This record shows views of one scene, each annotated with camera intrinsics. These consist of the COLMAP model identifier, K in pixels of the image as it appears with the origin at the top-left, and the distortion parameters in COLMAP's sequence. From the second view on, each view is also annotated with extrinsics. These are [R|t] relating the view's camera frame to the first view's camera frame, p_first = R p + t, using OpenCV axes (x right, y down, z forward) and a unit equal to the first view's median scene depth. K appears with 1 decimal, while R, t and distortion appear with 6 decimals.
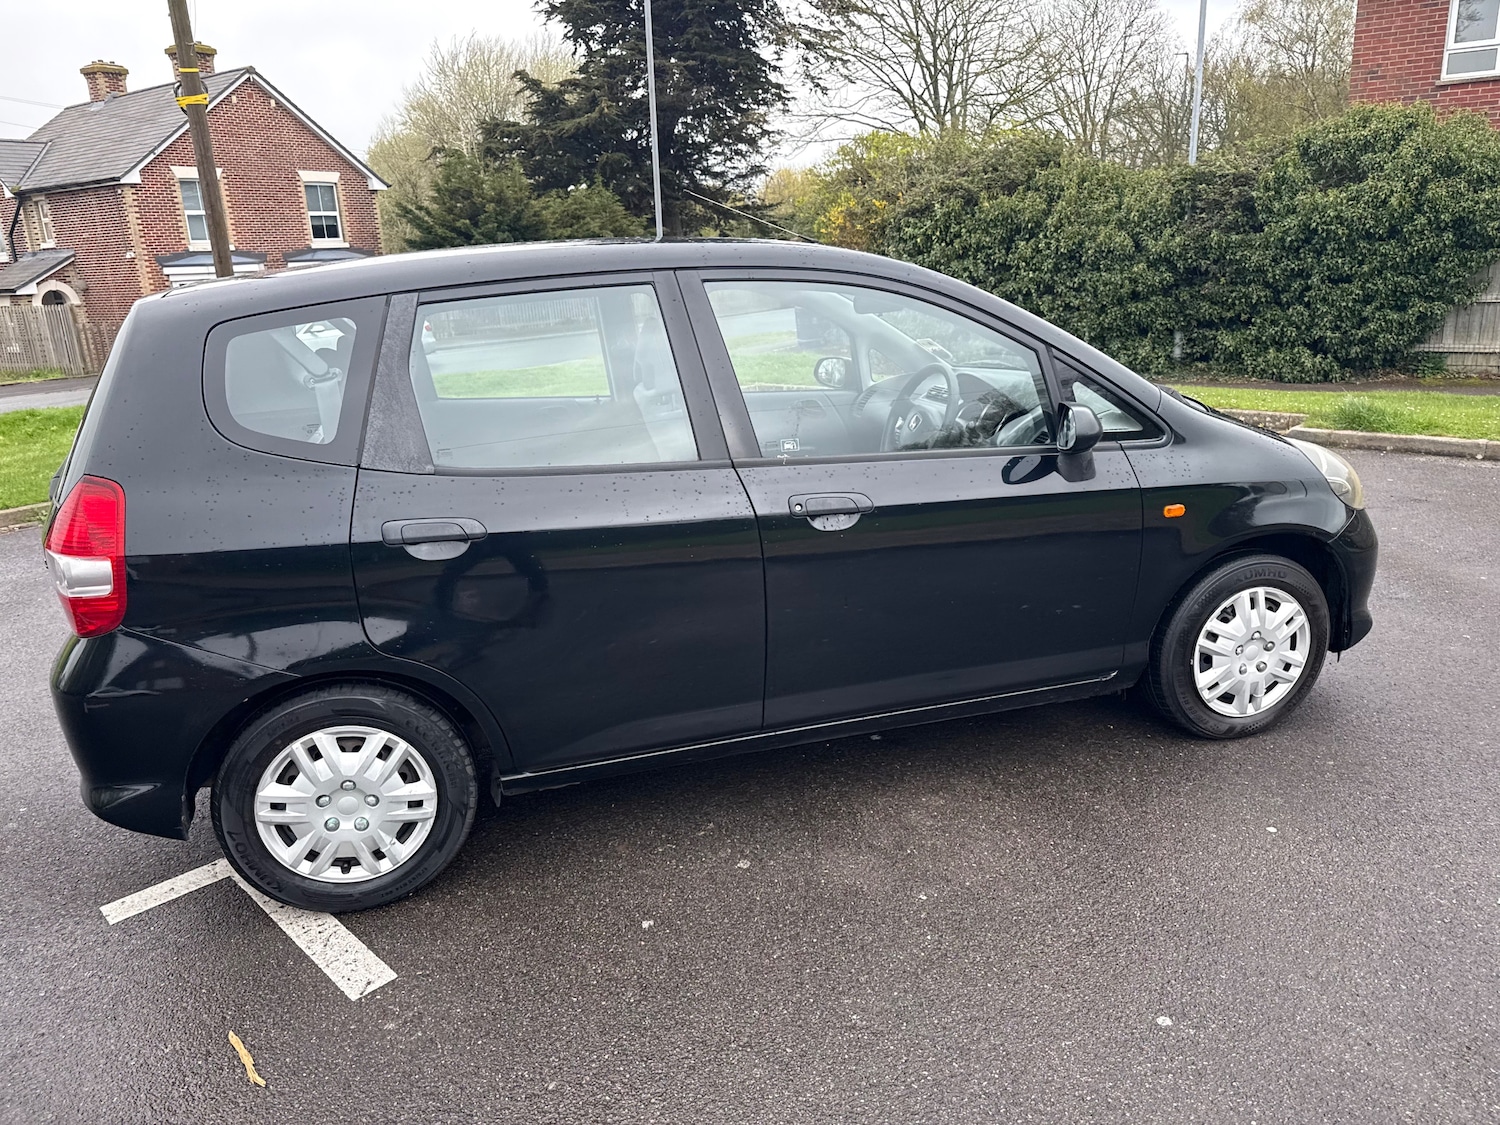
lens RADIAL K [[1074.5, 0, 760.7], [0, 1074.5, 553.8], [0, 0, 1]] dist [0.026452, -0.029375]
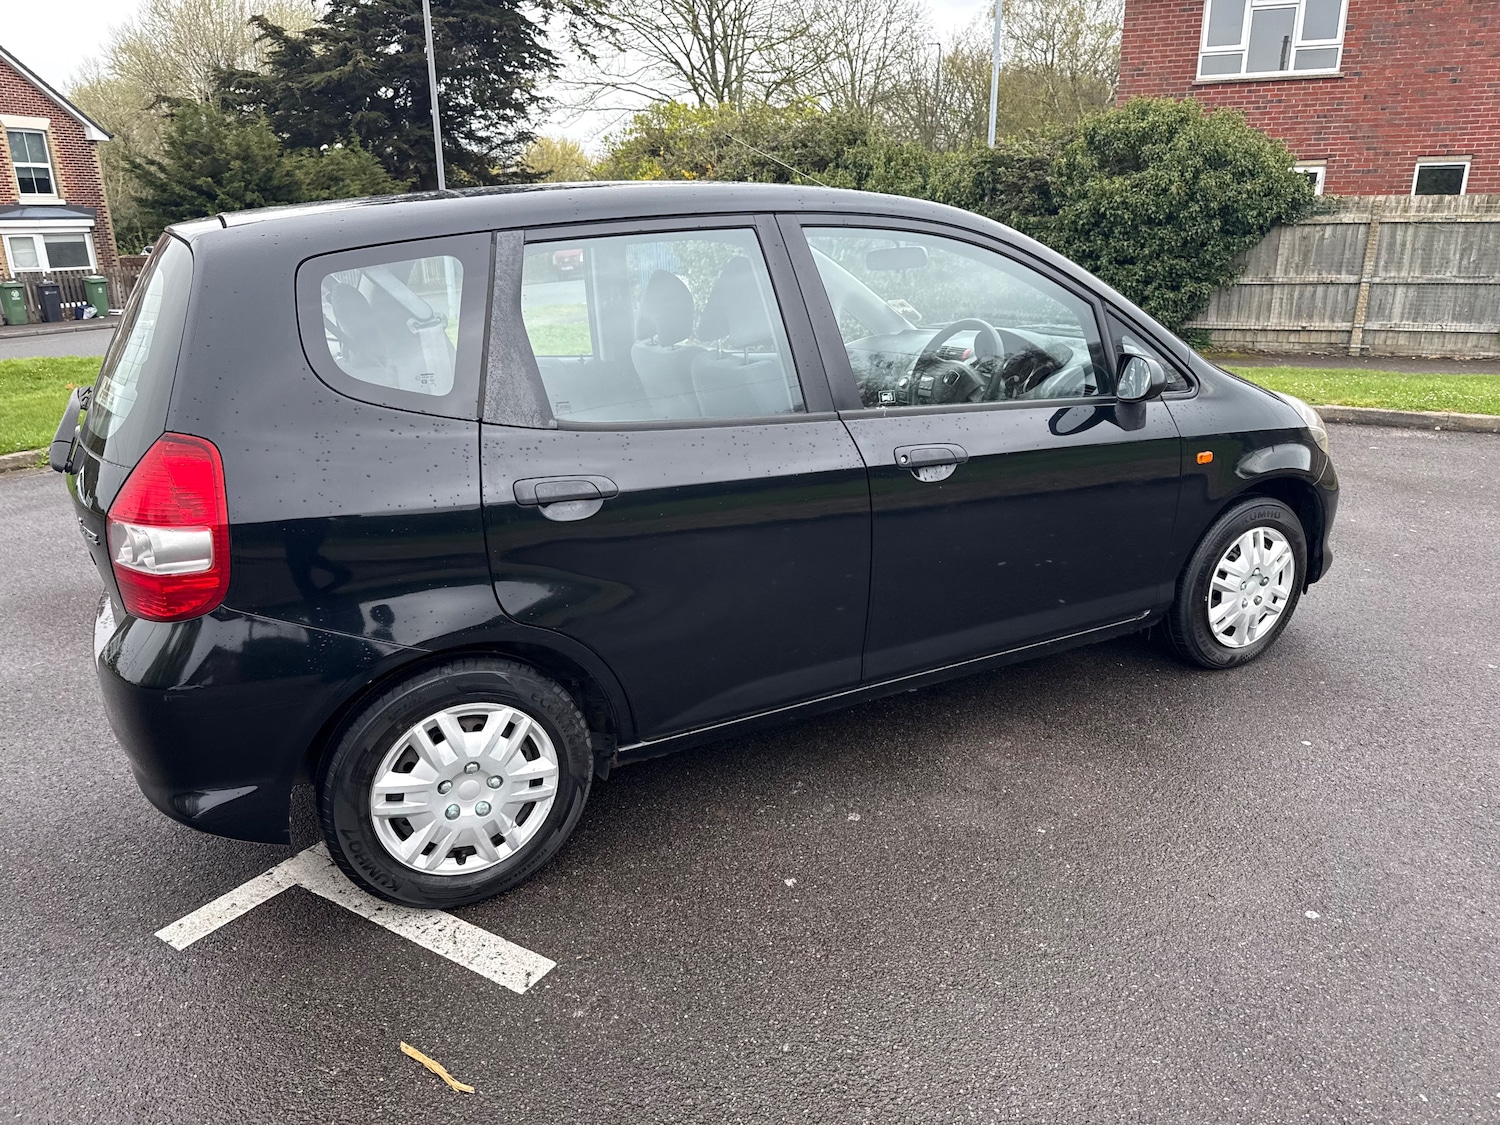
lens RADIAL K [[1074.5, 0, 762.6], [0, 1074.5, 566.6], [0, 0, 1]] dist [0.026452, -0.029375]
pose [[0.975539, -0.041054, 0.215960, -0.260594], [0.034430, 0.998817, 0.034347, 0.015260], [-0.217115, -0.026071, 0.975798, 0.040380]]
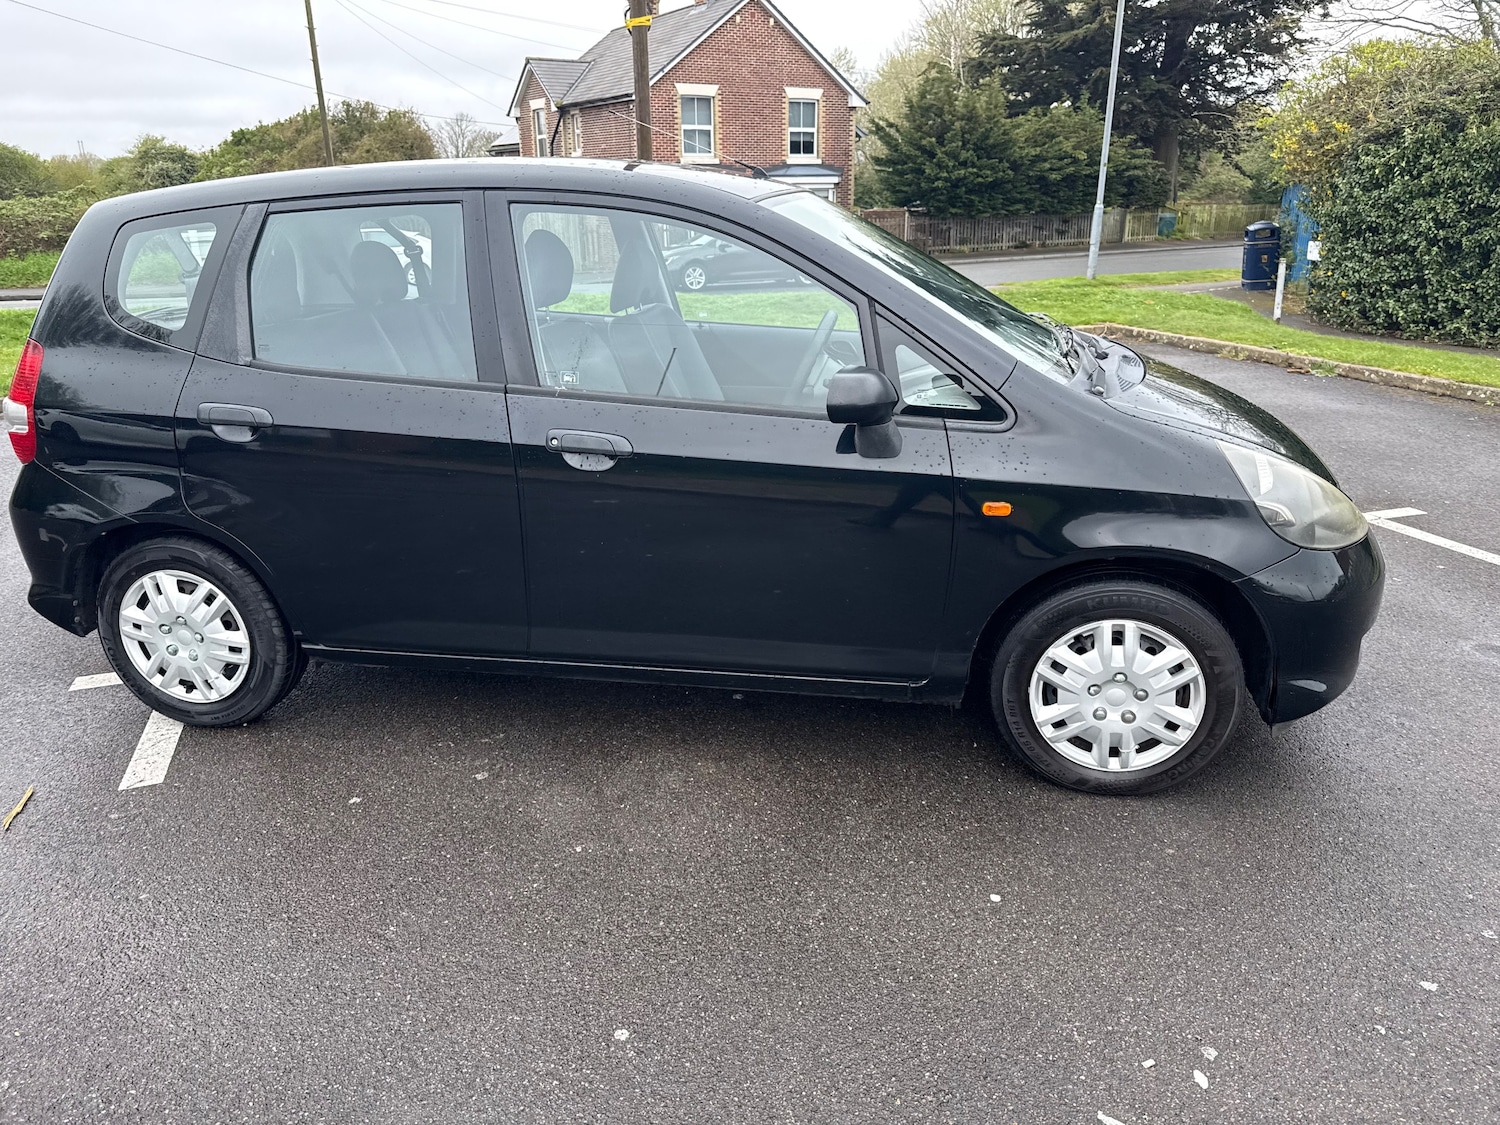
lens RADIAL K [[1074.5, 0, 759.4], [0, 1074.5, 559.3], [0, 0, 1]] dist [0.026452, -0.029375]
pose [[0.897152, 0.177813, -0.404353, 0.519885], [-0.148498, 0.983531, 0.103029, -0.055190], [0.416013, -0.032387, 0.908782, 0.144568]]
